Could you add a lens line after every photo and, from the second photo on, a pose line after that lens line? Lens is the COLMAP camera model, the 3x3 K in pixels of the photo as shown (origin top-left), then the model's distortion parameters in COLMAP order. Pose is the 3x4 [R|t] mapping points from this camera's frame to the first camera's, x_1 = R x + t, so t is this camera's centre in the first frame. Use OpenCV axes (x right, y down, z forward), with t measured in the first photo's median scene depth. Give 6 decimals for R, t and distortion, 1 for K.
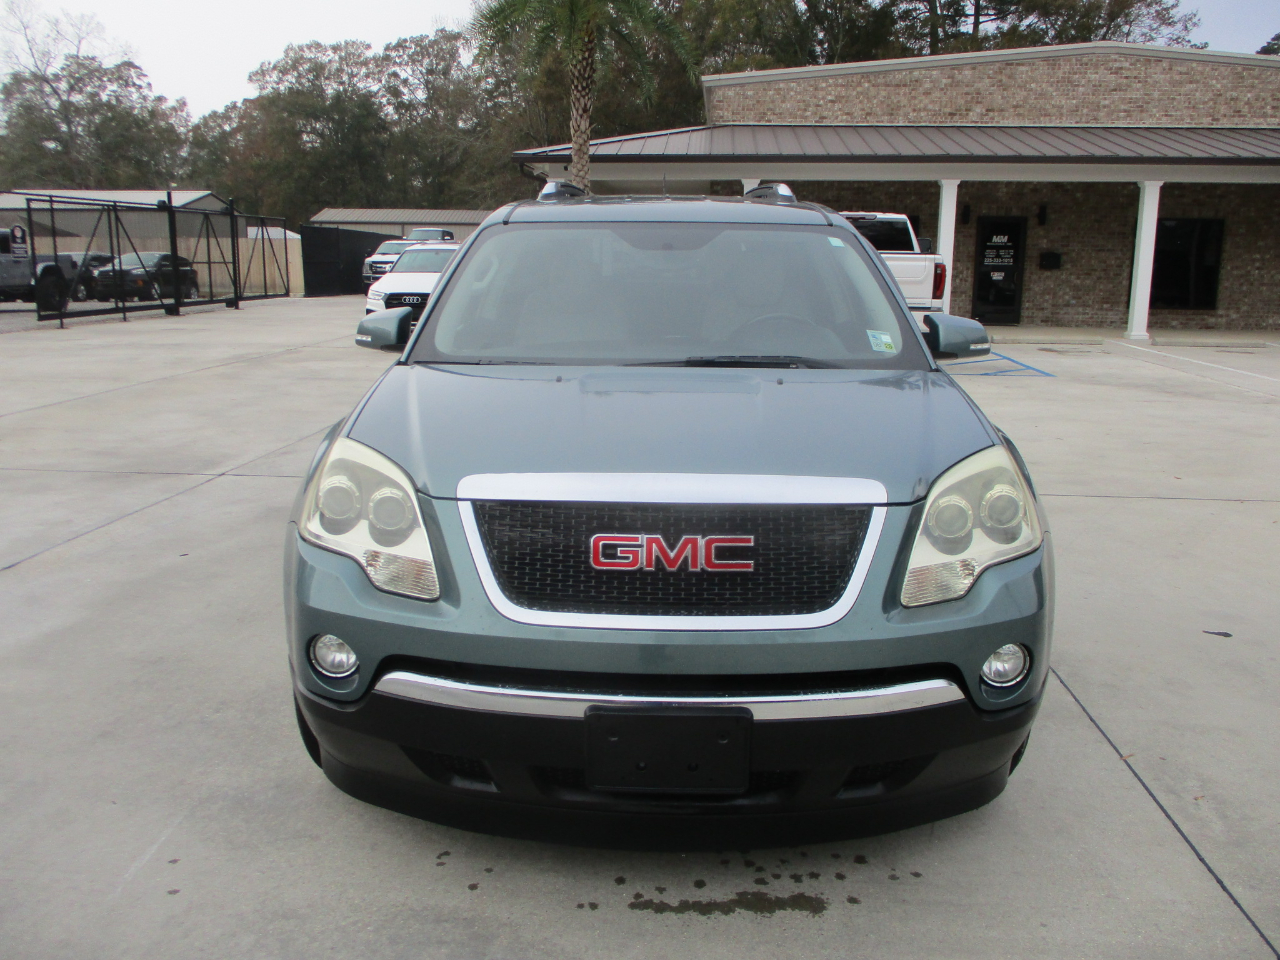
lens RADIAL K [[1051.9, 0, 642.7], [0, 1051.9, 471.1], [0, 0, 1]] dist [-0.036666, 0.007475]
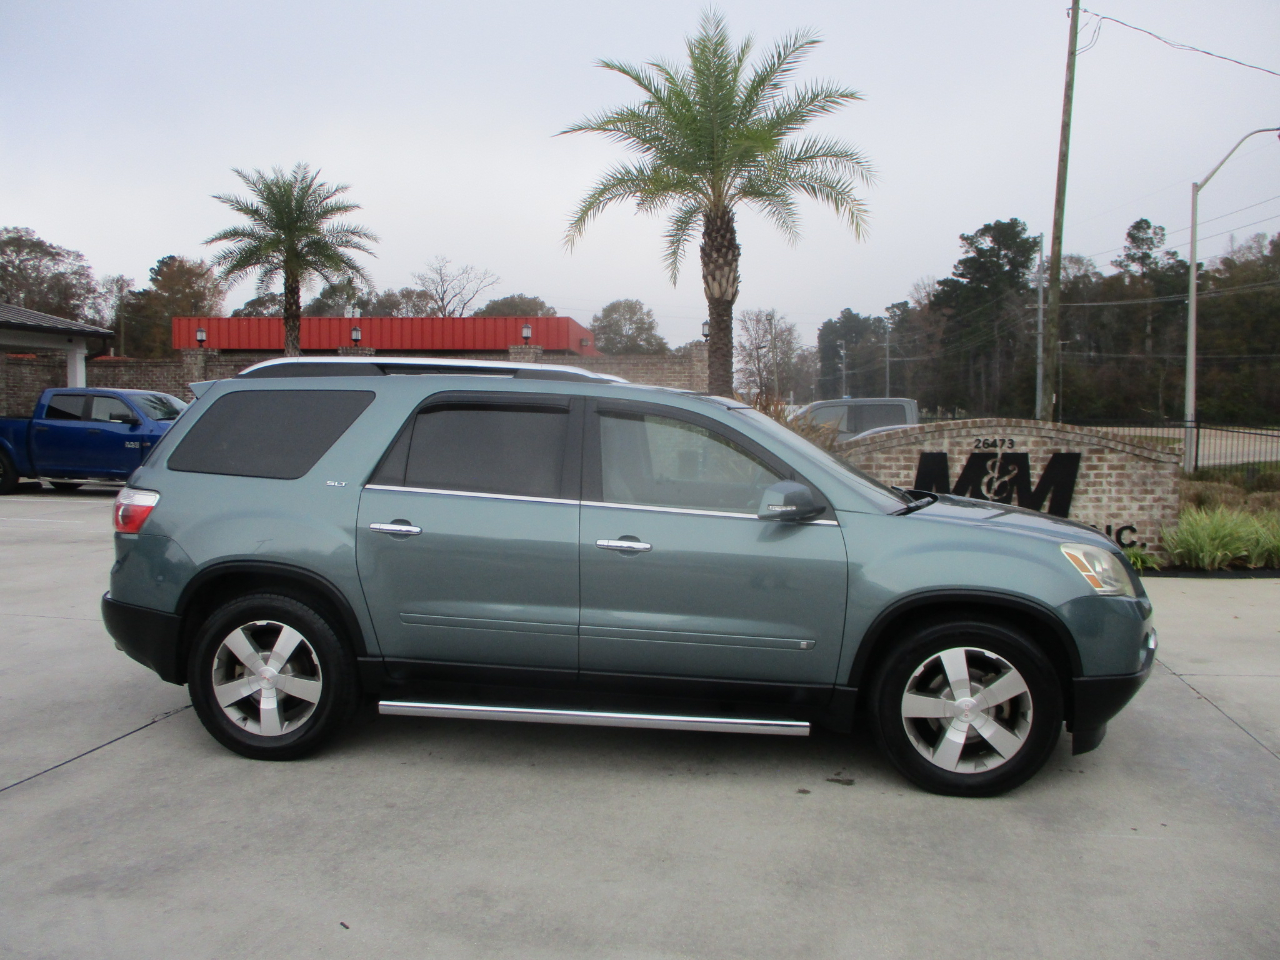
lens RADIAL K [[1055.7, 0, 641.8], [0, 1055.7, 461.7], [0, 0, 1]] dist [-0.034435, 0.006011]
pose [[0.105216, -0.048300, 0.993276, -0.250901], [0.190903, 0.981224, 0.027492, -0.041687], [-0.975954, 0.186726, 0.112461, 0.177503]]
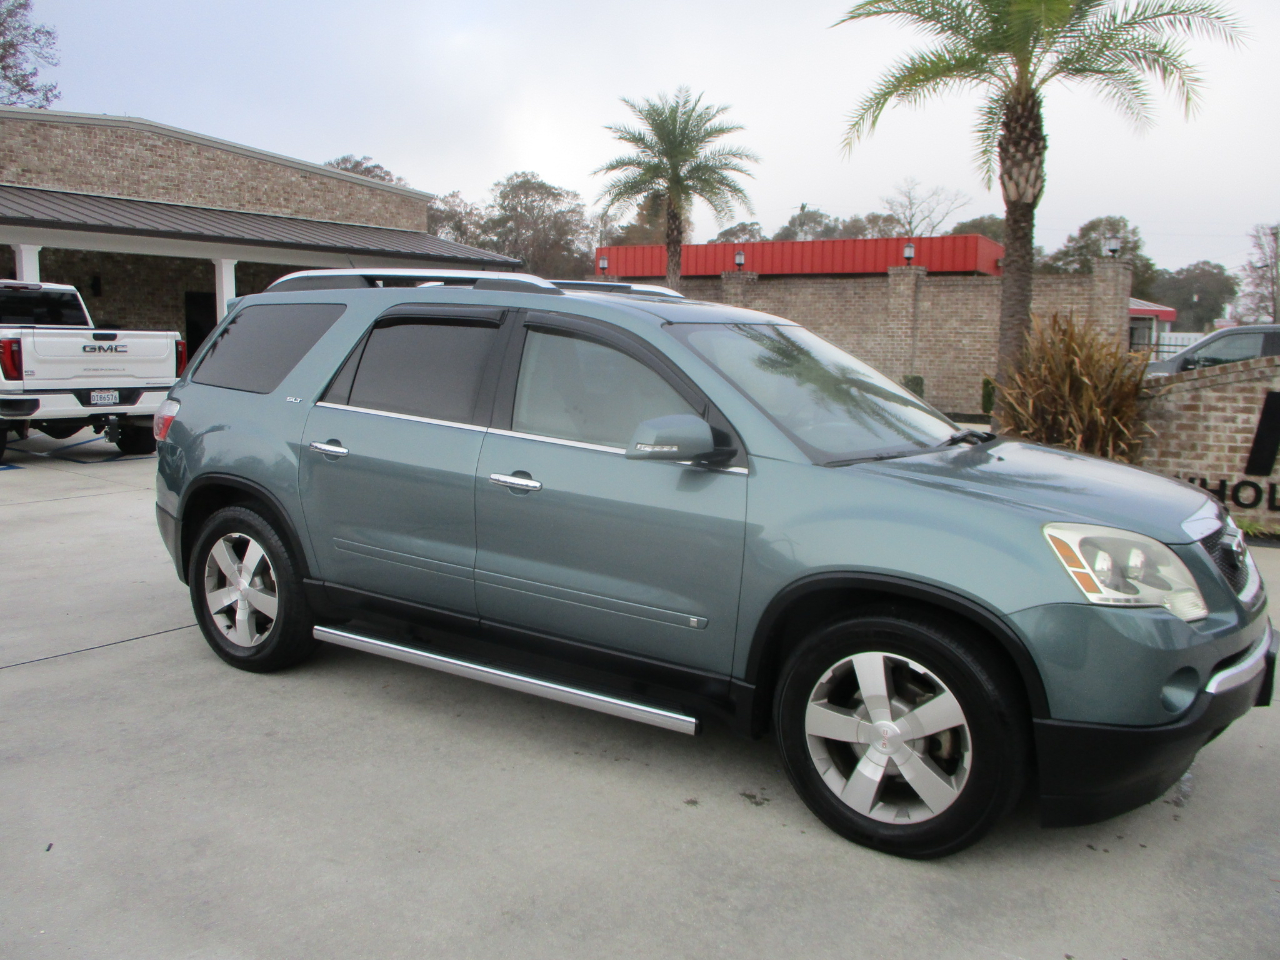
lens RADIAL K [[1055.7, 0, 641.8], [0, 1055.7, 461.7], [0, 0, 1]] dist [-0.034435, 0.006011]
pose [[0.522666, -0.097049, 0.846996, -0.184054], [0.157334, 0.987415, 0.016050, -0.023051], [-0.837894, 0.124873, 0.531357, 0.092450]]
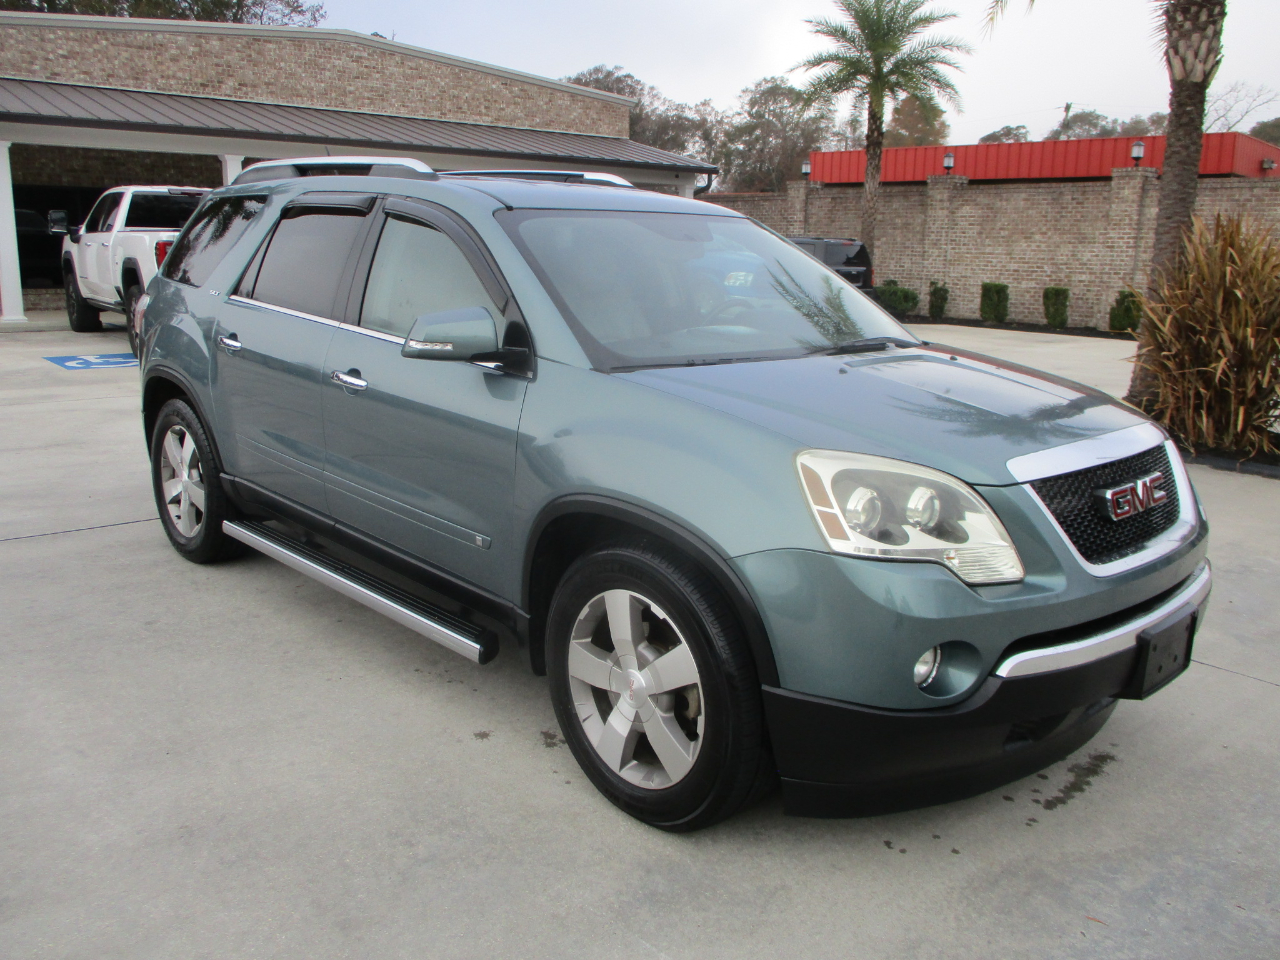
lens RADIAL K [[1055.7, 0, 641.8], [0, 1055.7, 461.7], [0, 0, 1]] dist [-0.034435, 0.006011]
pose [[0.708294, -0.133798, 0.693122, -0.127952], [0.125179, 0.990118, 0.063211, -0.011990], [-0.694730, 0.041992, 0.718044, 0.052842]]
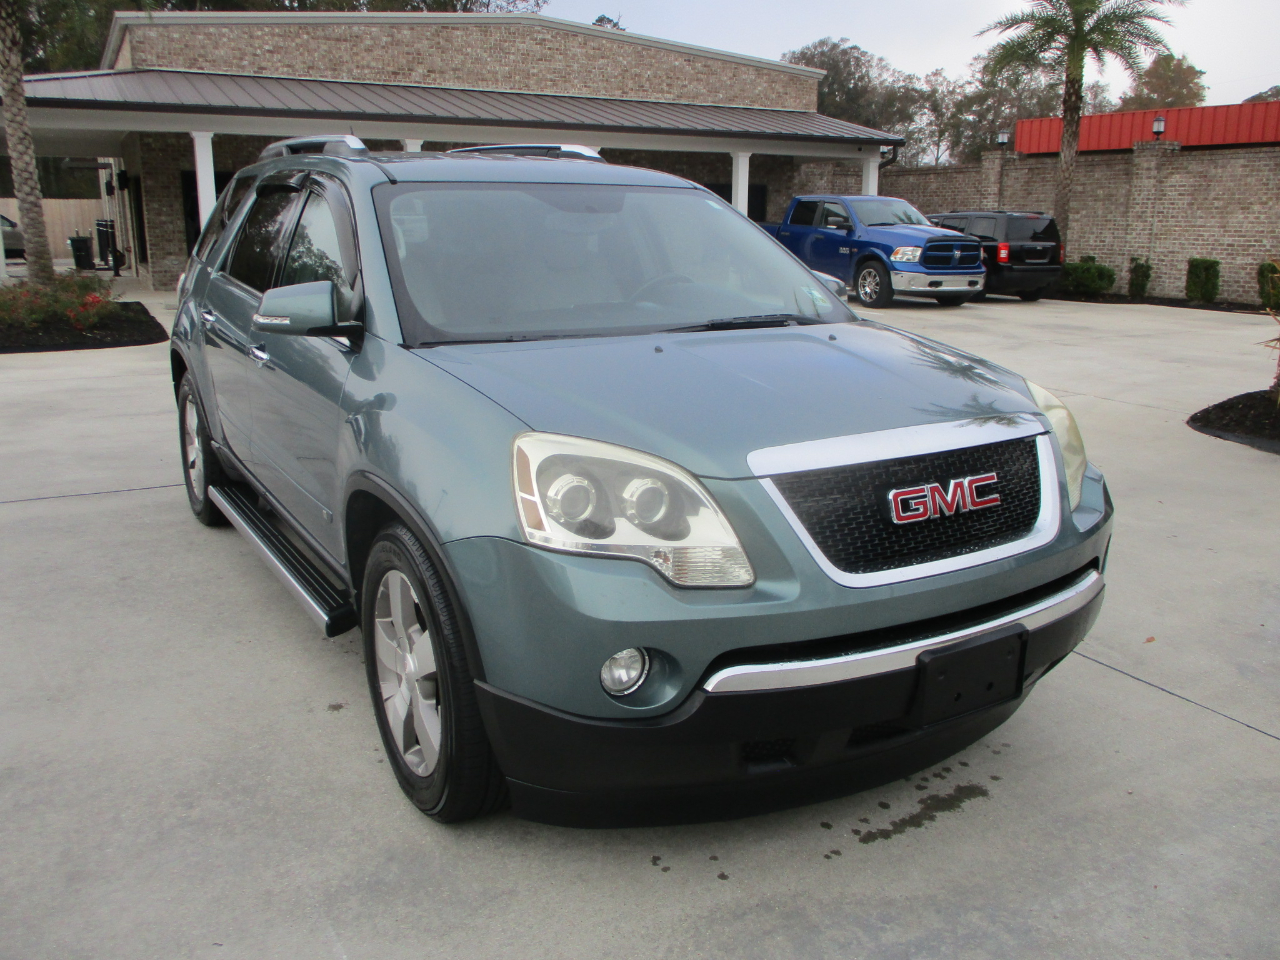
lens RADIAL K [[1055.7, 0, 641.8], [0, 1055.7, 461.7], [0, 0, 1]] dist [-0.034435, 0.006011]
pose [[0.839933, -0.121513, 0.528911, -0.082790], [0.106608, 0.992565, 0.058737, -0.005866], [-0.532116, 0.007051, 0.846642, 0.025529]]
